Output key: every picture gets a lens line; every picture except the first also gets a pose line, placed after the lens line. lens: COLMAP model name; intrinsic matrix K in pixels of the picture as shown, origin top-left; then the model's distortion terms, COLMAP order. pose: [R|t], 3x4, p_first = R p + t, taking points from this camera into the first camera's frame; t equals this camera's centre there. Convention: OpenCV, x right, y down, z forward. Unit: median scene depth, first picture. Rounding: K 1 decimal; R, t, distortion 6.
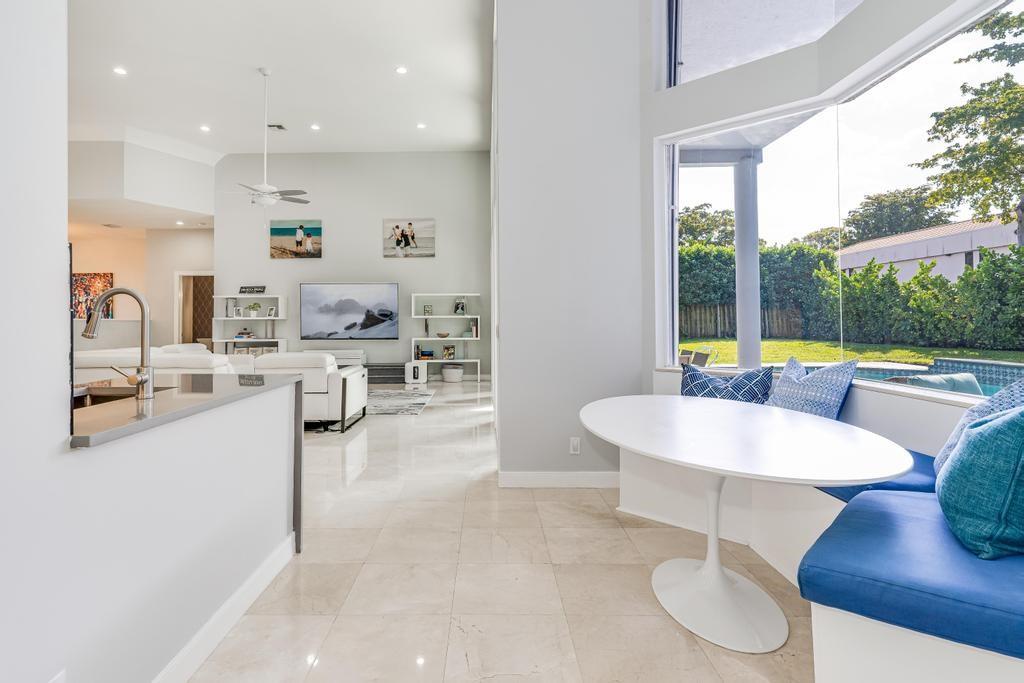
lens RADIAL K [[548.6, 0, 486.8], [0, 548.6, 308.3], [0, 0, 1]] dist [0.001889, 0.000387]
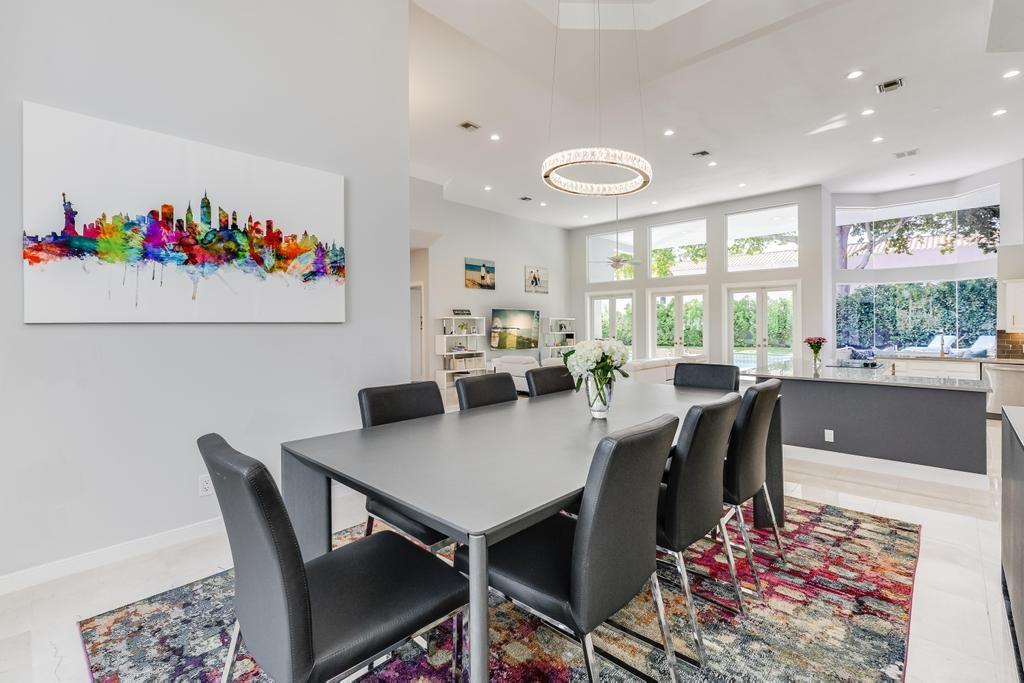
lens RADIAL K [[461.4, 0, 515.0], [0, 461.4, 324.0], [0, 0, 1]] dist [-0.003300, -0.000972]
pose [[0.682850, 0.006966, 0.730526, -1.096982], [-0.016972, 0.999836, 0.006330, -0.015691], [-0.730362, -0.016721, 0.682856, 0.186890]]
